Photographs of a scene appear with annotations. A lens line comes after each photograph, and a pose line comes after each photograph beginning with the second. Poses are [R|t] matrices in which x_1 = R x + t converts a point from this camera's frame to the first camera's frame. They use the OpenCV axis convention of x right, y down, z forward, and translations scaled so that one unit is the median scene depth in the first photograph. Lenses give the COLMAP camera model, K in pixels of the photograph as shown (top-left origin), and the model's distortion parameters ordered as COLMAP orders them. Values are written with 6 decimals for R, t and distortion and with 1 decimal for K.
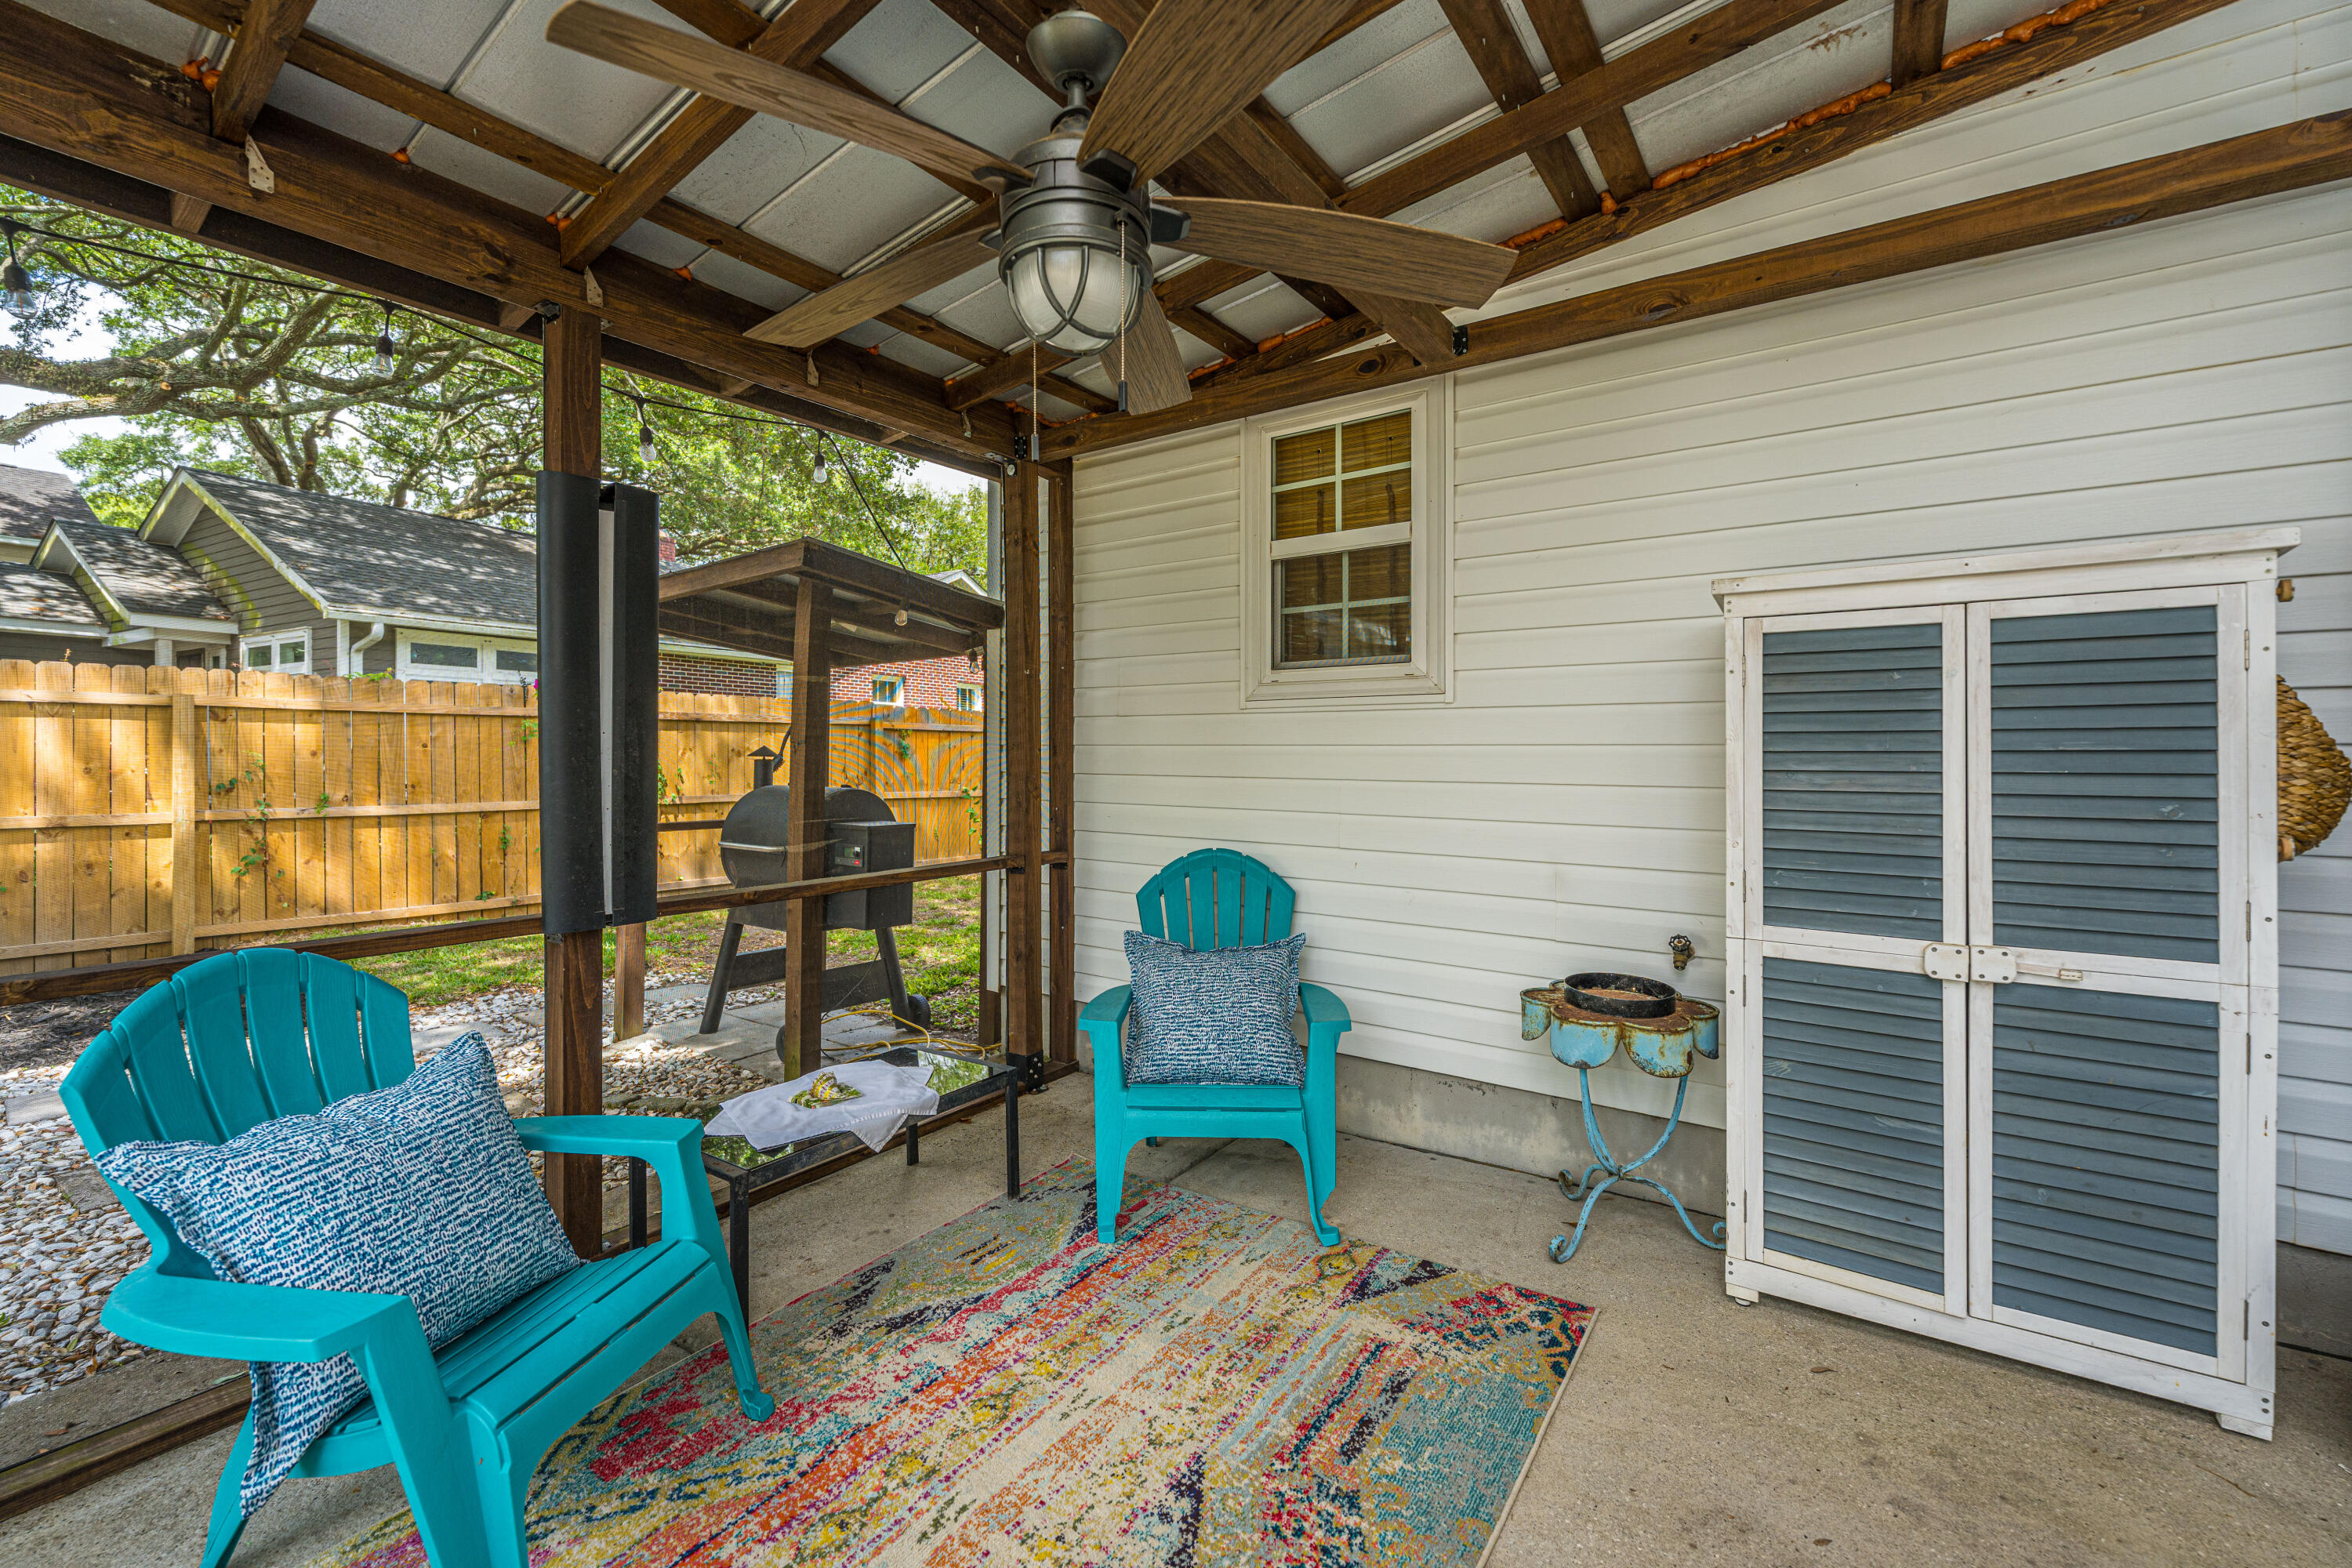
lens RADIAL K [[942.9, 0, 1178.4], [0, 942.9, 751.9], [0, 0, 1]] dist [-0.001699, -0.000128]
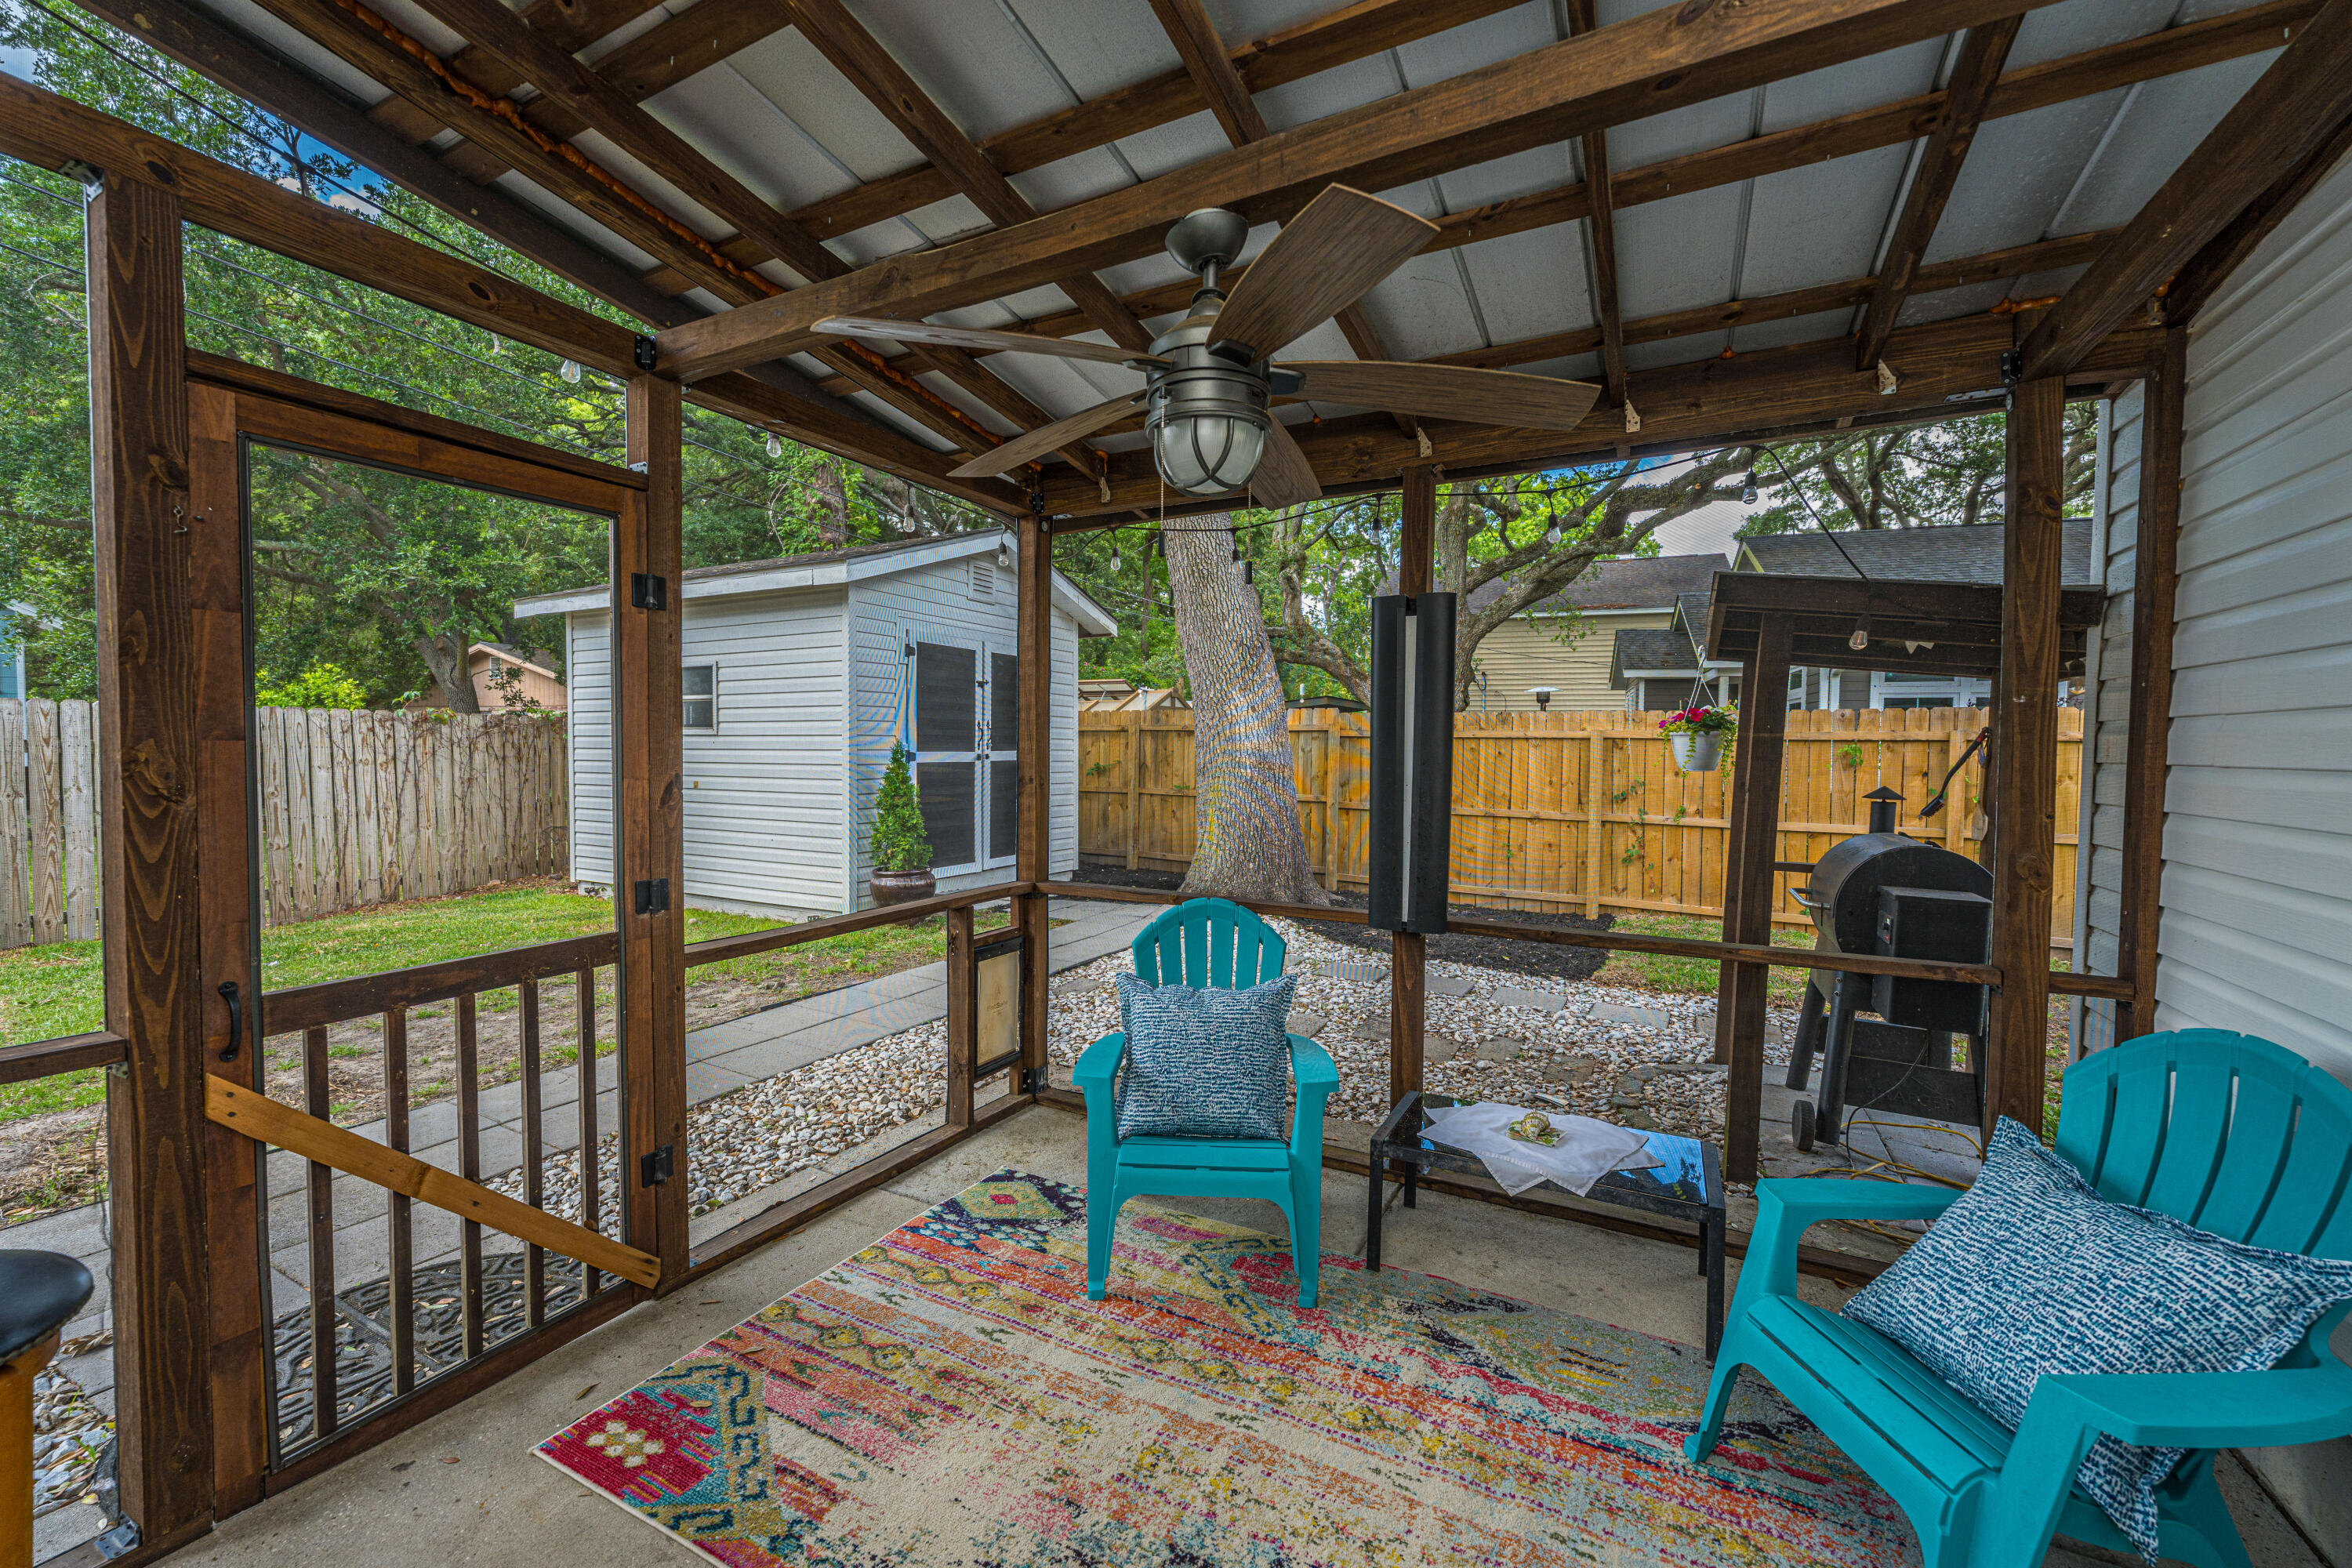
lens RADIAL K [[953.7, 0, 1187.0], [0, 953.7, 779.7], [0, 0, 1]] dist [-0.000221, 0.000122]
pose [[0.134754, 0.032358, -0.990351, 0.641364], [-0.008363, 0.999468, 0.031518, -0.064894], [0.990844, 0.004035, 0.134953, 0.479702]]
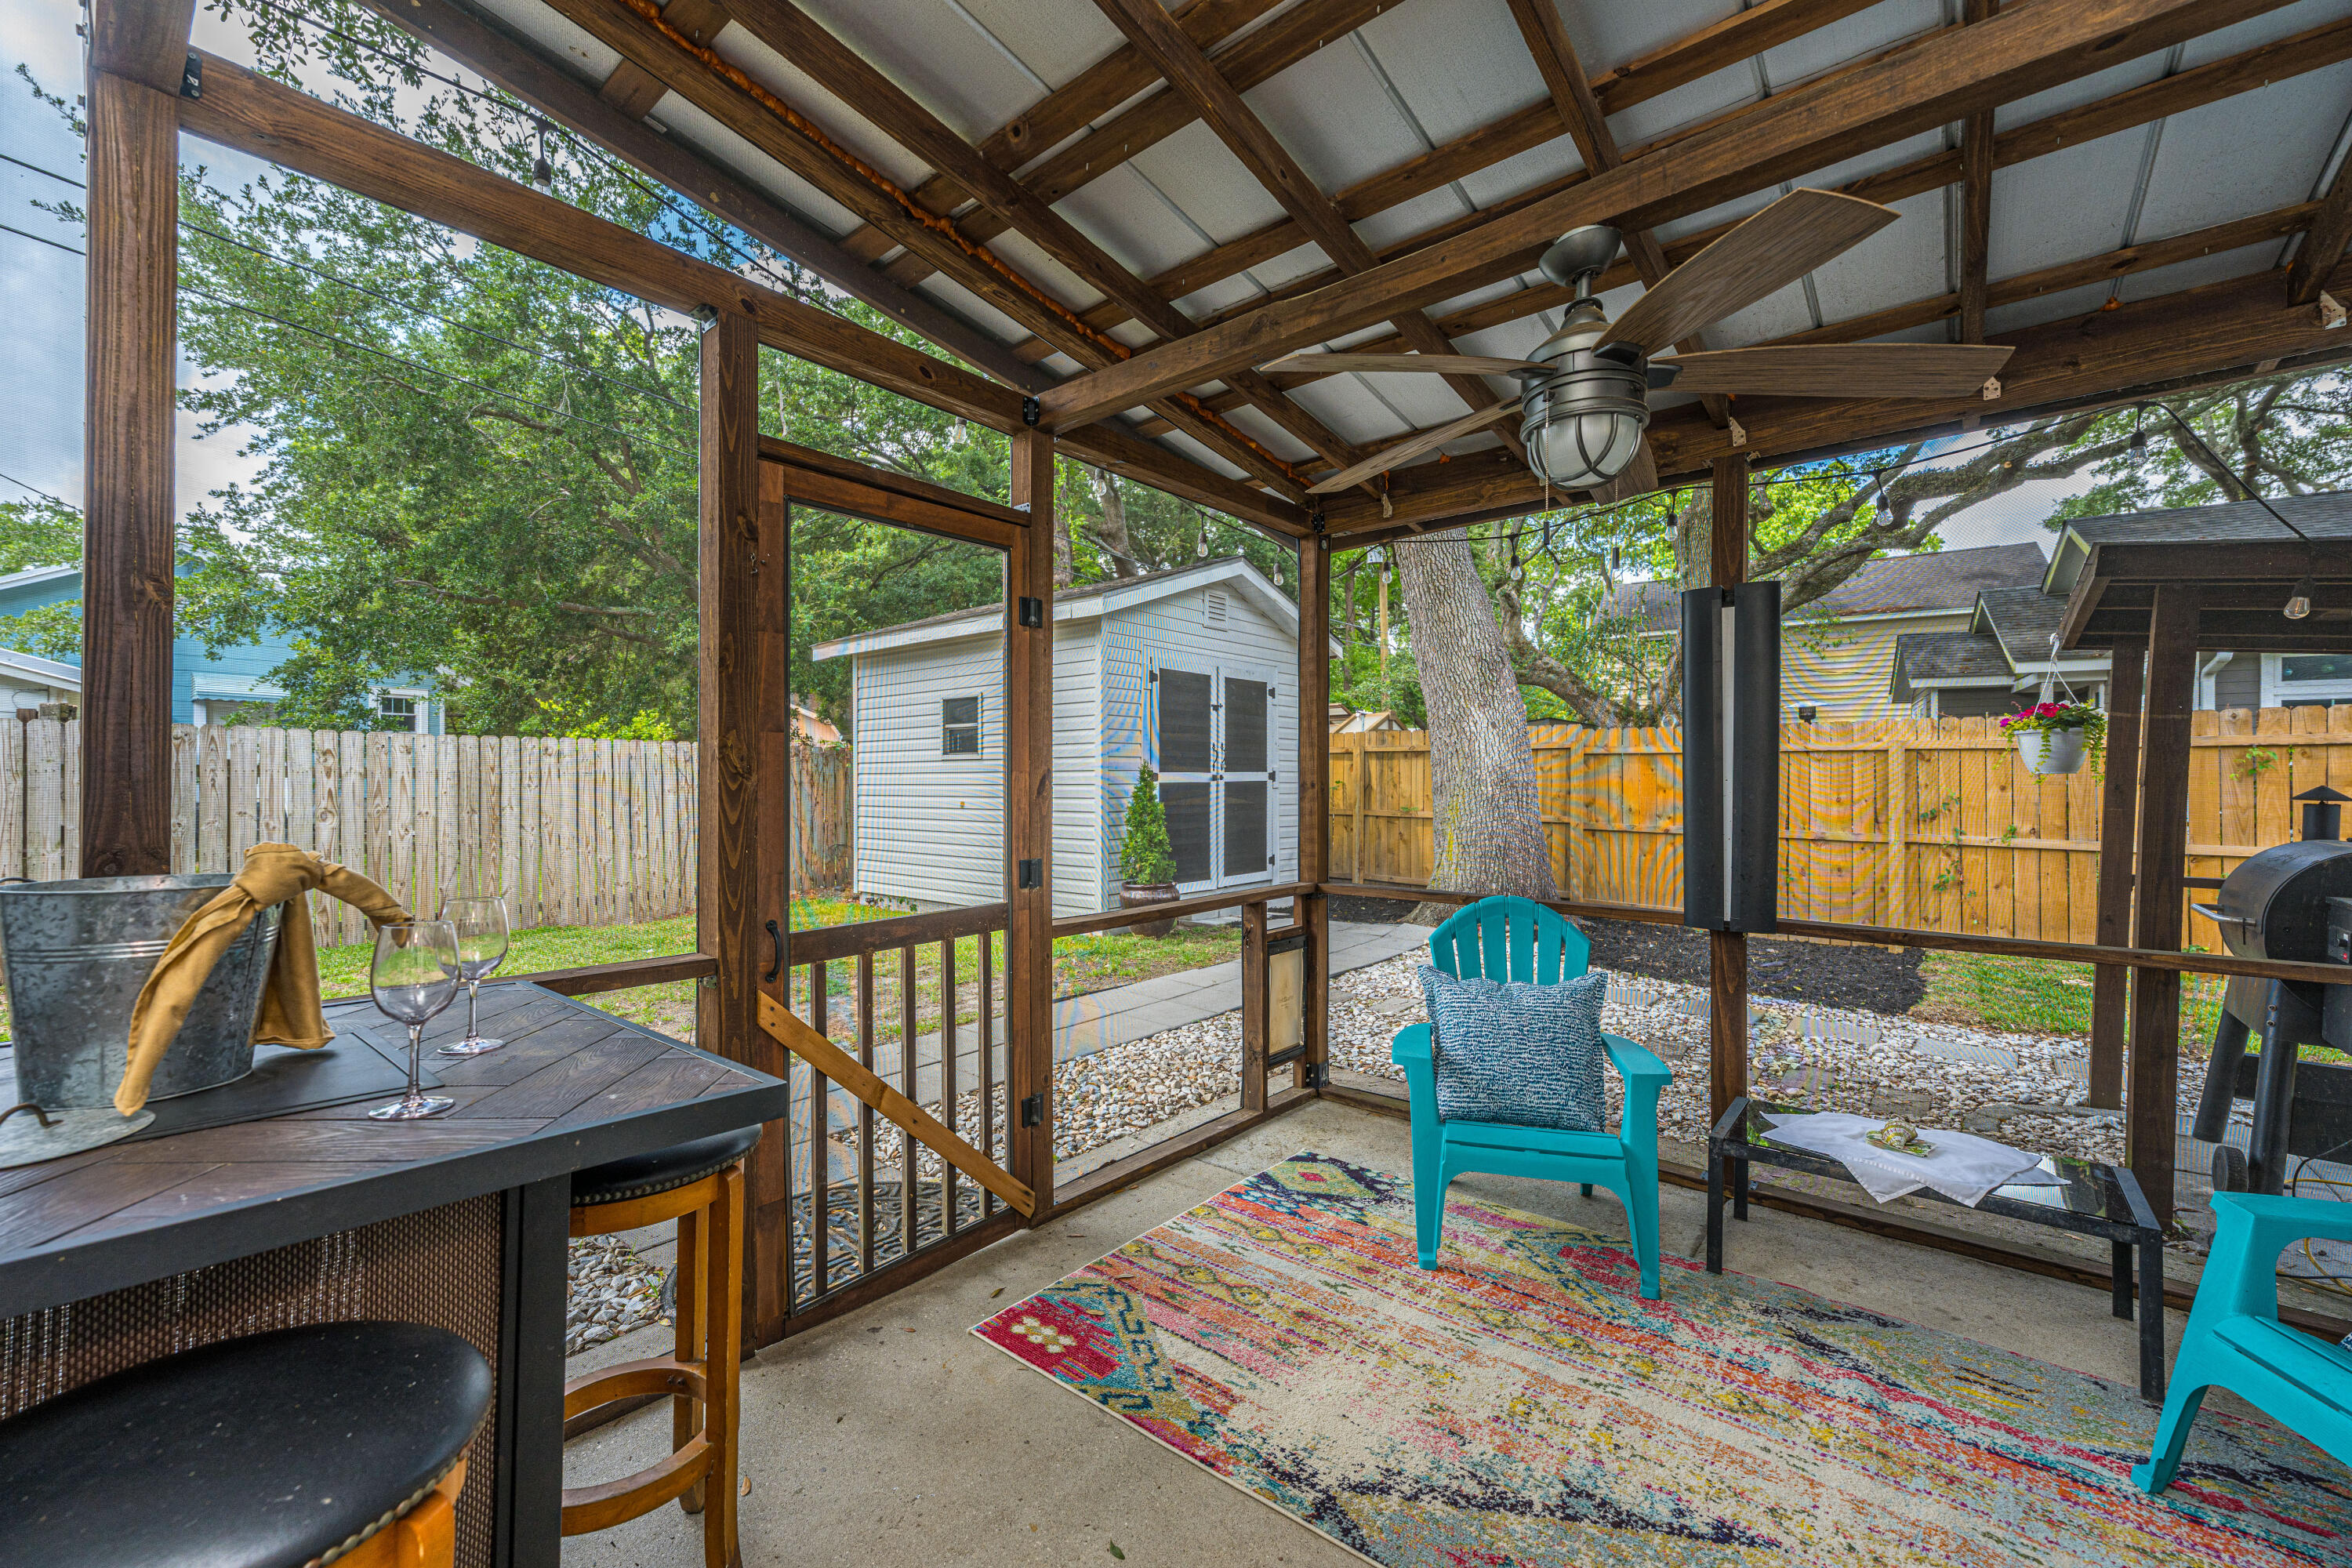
lens RADIAL K [[962.6, 0, 1164.5], [0, 962.6, 777.9], [0, 0, 1]] dist [0.000780, -0.000100]
pose [[-0.086525, -0.003091, -0.996245, 0.730079], [0.000652, 0.999995, -0.003159, -0.019354], [0.996249, -0.000923, -0.086523, 0.323756]]
